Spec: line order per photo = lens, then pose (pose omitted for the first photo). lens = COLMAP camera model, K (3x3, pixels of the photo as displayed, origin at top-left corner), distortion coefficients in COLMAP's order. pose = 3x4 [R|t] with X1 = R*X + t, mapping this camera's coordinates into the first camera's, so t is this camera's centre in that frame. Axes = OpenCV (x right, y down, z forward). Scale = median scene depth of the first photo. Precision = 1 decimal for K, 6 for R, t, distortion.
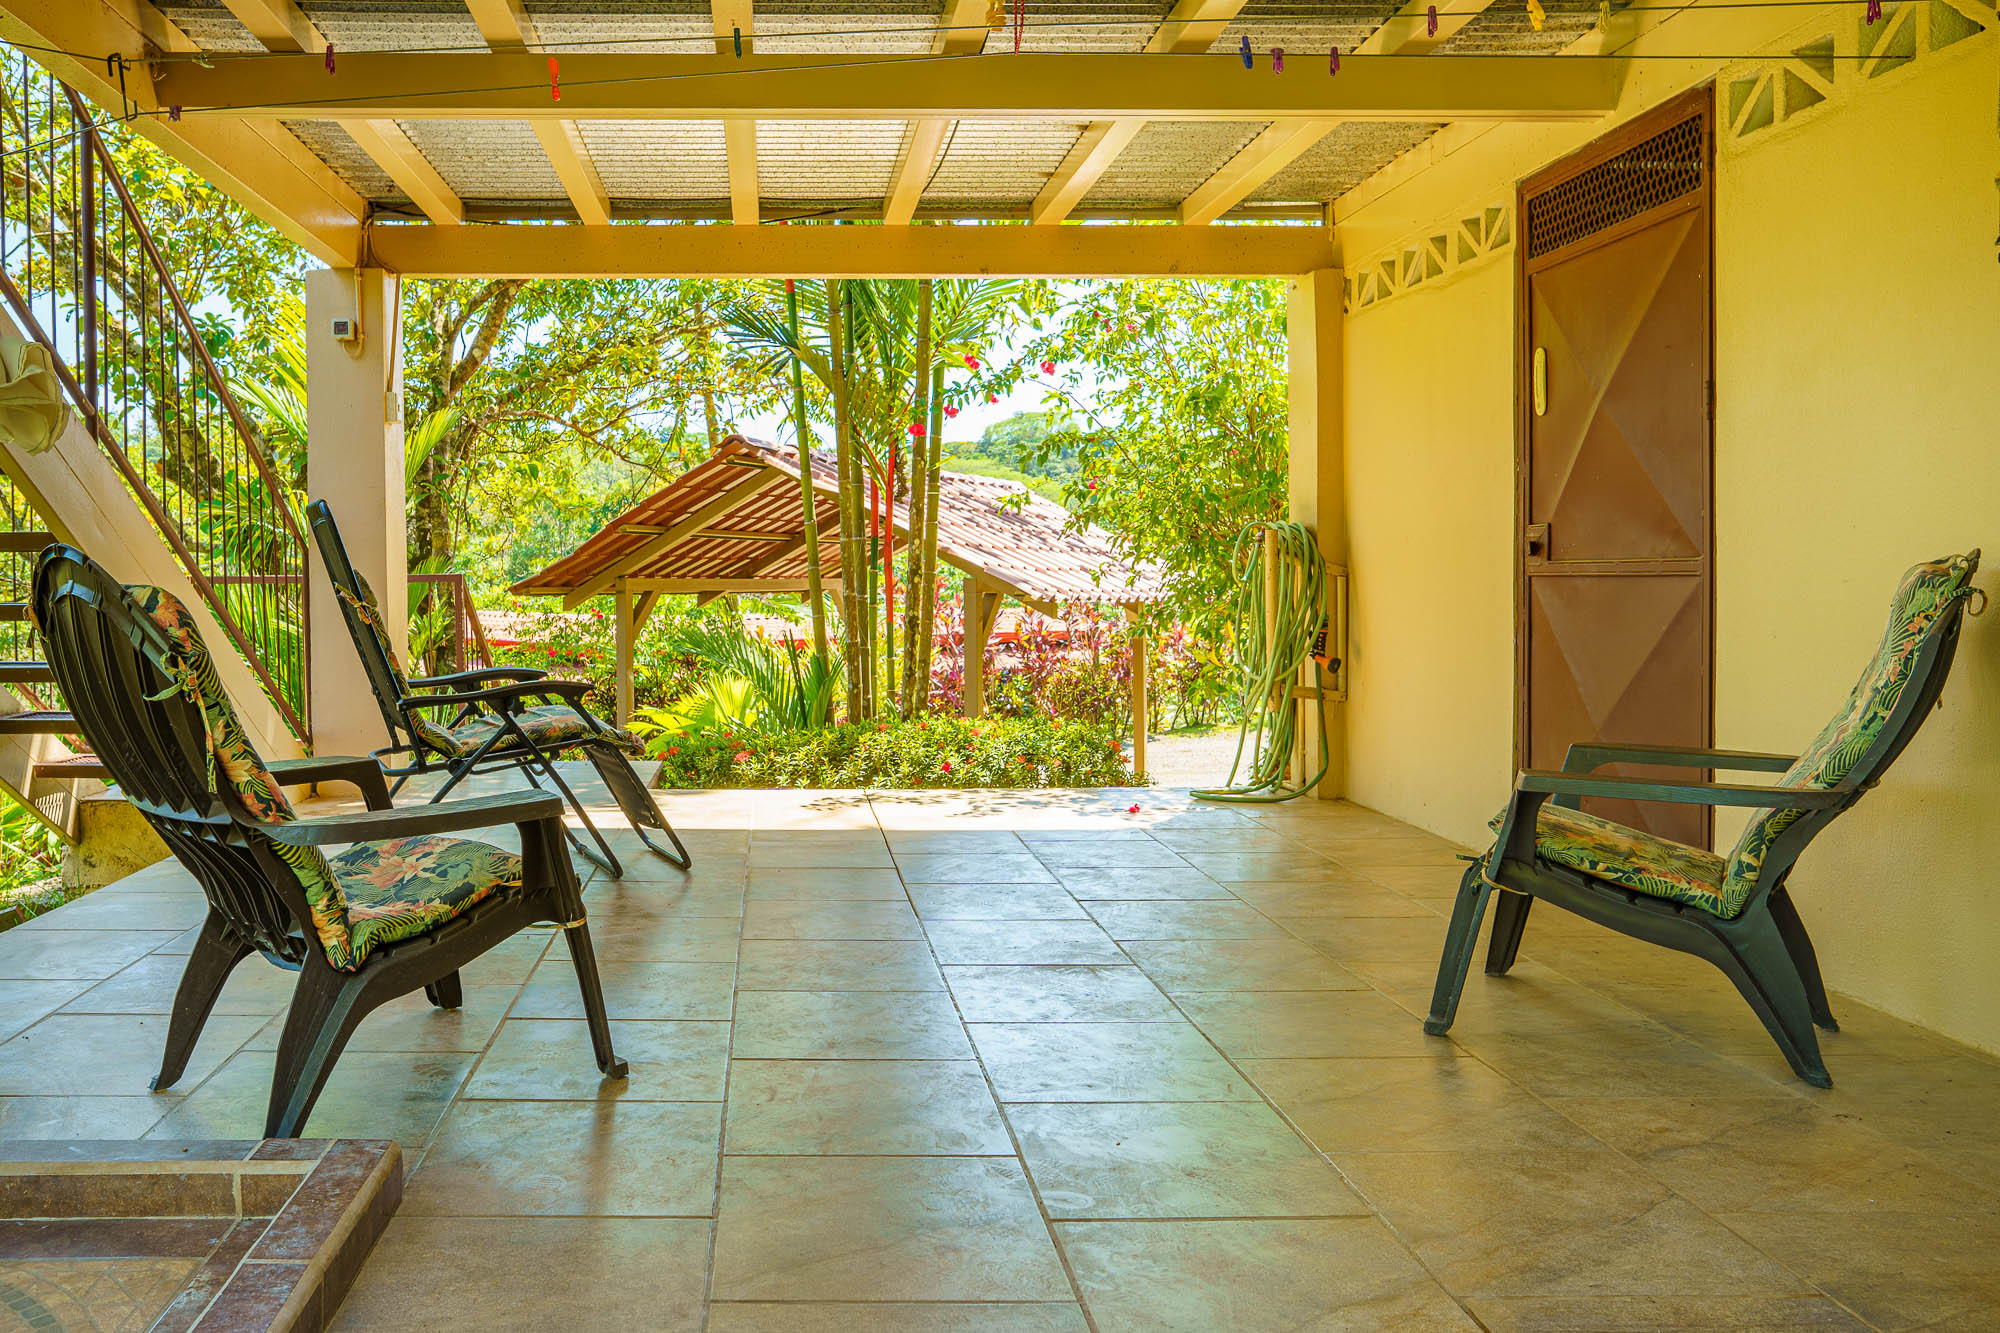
lens RADIAL K [[1378.0, 0, 998.4], [0, 1378.0, 627.0], [0, 0, 1]] dist [0.003971, 0.008337]
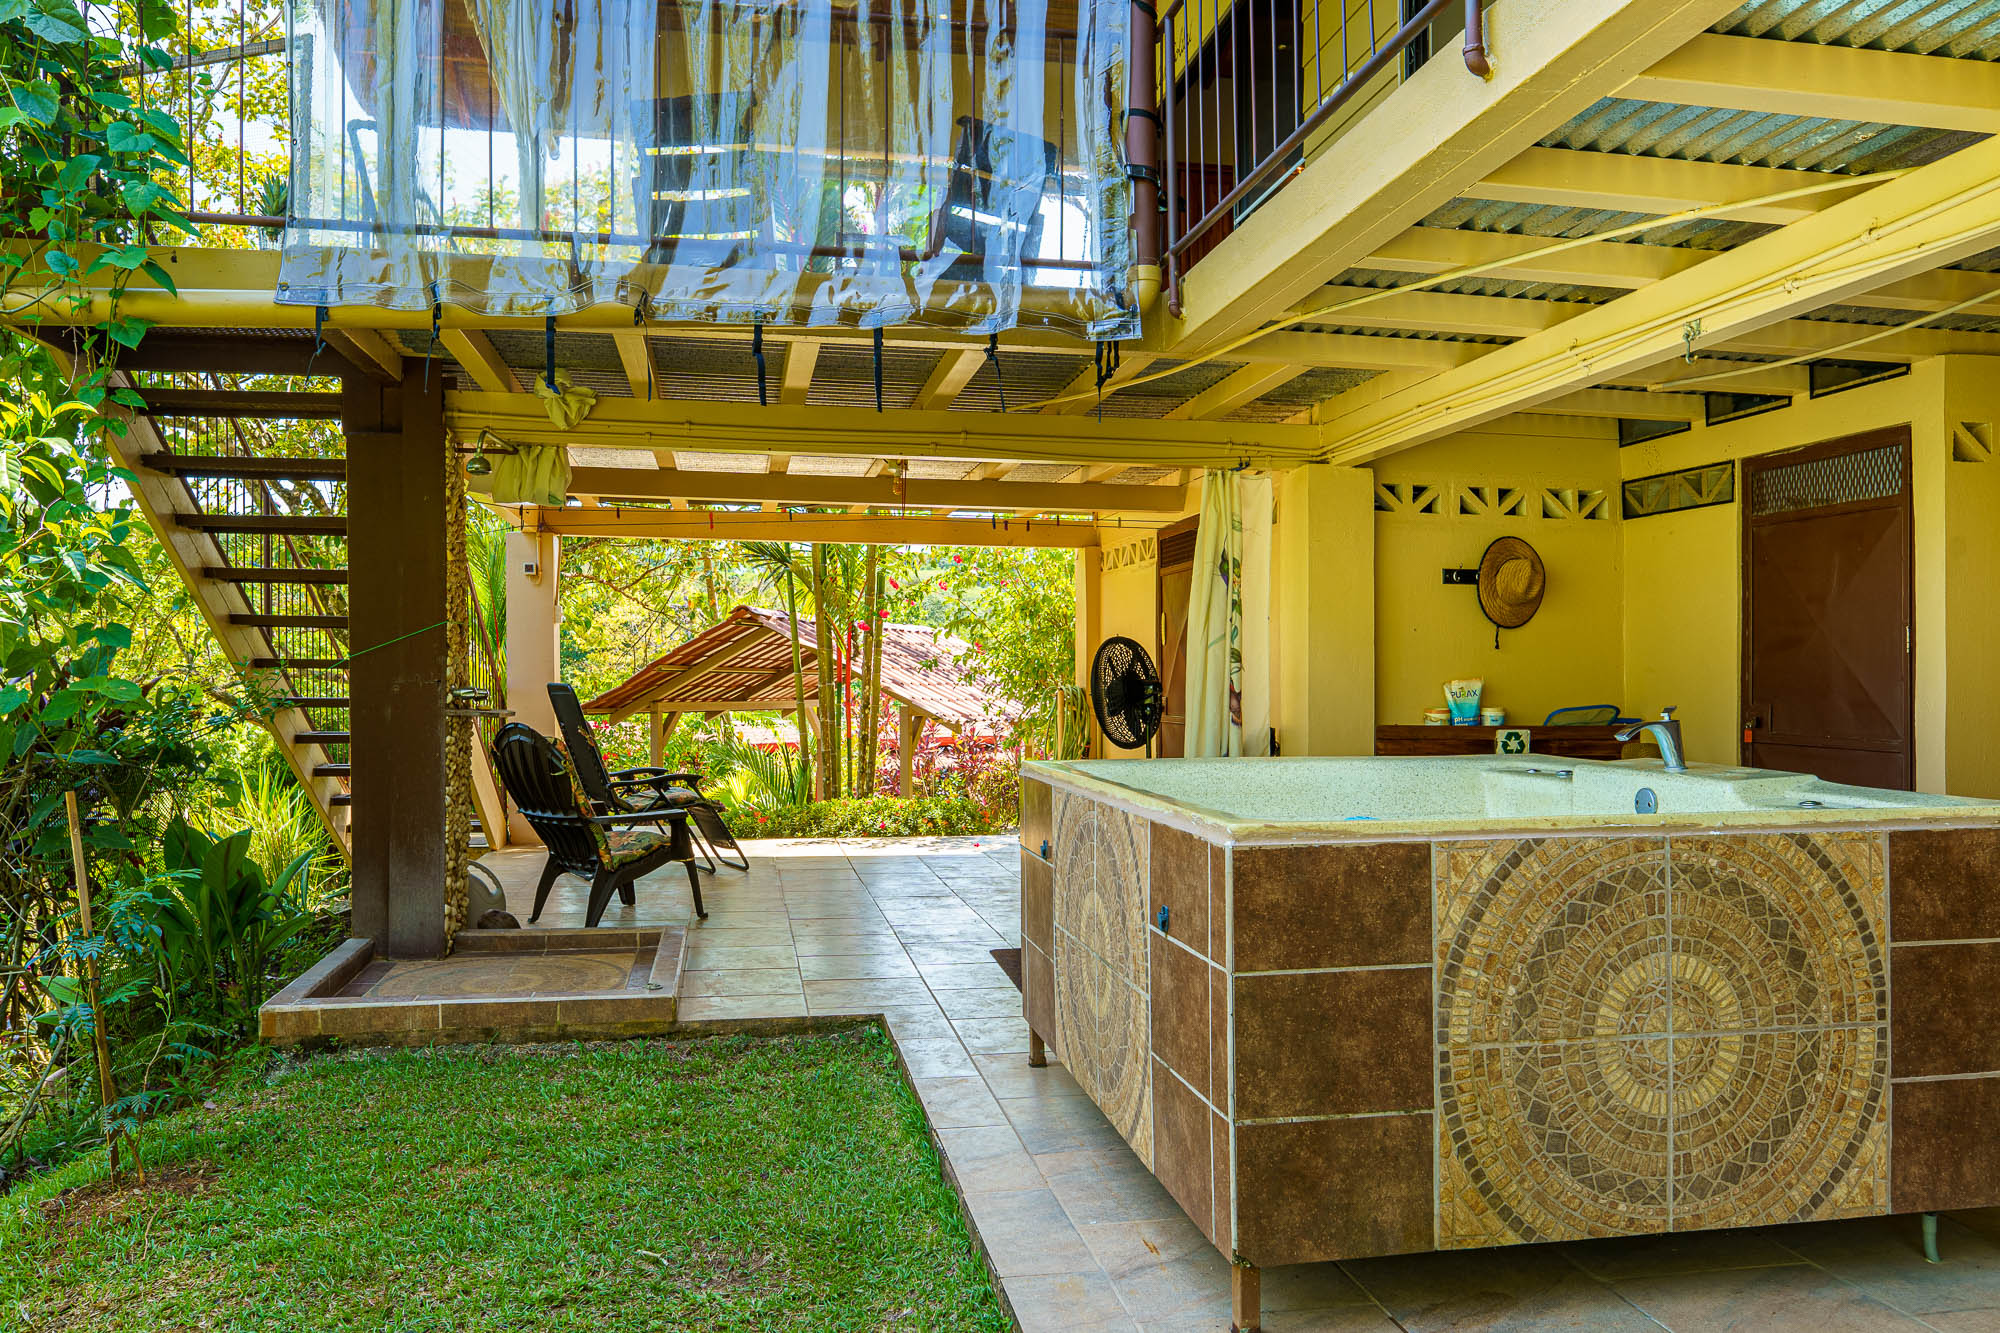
lens RADIAL K [[1378.0, 0, 998.4], [0, 1378.0, 627.0], [0, 0, 1]] dist [0.003971, 0.008337]
pose [[0.999526, 0.001109, 0.030769, 0.038379], [0.001091, 0.997448, -0.071390, -0.015438], [-0.030770, 0.071390, 0.996974, -0.524905]]
